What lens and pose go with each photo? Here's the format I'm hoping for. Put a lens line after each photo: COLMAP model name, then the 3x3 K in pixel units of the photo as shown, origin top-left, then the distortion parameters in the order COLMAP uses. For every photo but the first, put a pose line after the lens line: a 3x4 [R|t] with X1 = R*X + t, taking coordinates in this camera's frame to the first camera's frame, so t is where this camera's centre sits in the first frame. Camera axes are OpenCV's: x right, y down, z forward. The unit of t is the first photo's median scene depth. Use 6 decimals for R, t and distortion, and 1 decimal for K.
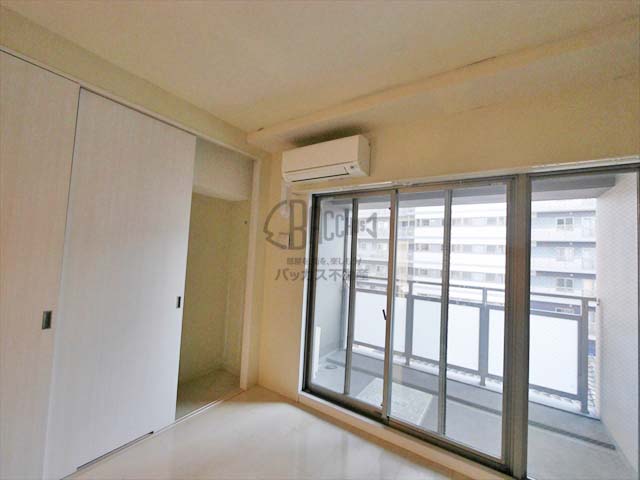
lens RADIAL K [[262.4, 0, 320.4], [0, 262.4, 240.9], [0, 0, 1]] dist [0.000078, 0.000079]
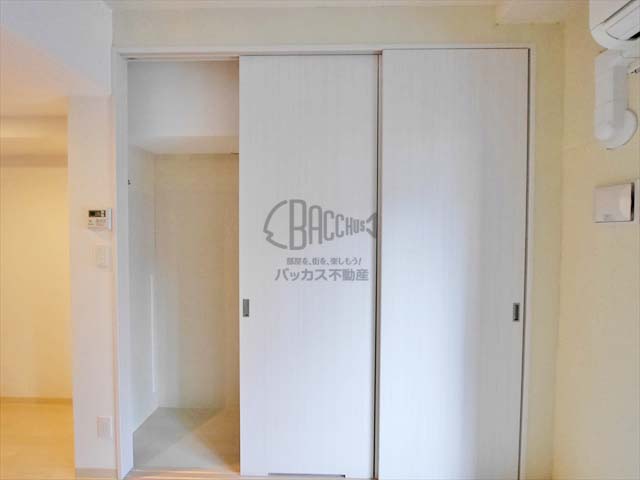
lens RADIAL K [[262.4, 0, 321.2], [0, 262.4, 237.6], [0, 0, 1]] dist [0.000078, 0.000079]
pose [[0.524917, -0.025196, -0.850780, -0.027890], [0.063178, 0.997958, 0.009425, 0.028699], [0.848805, -0.058698, 0.525437, 0.404684]]
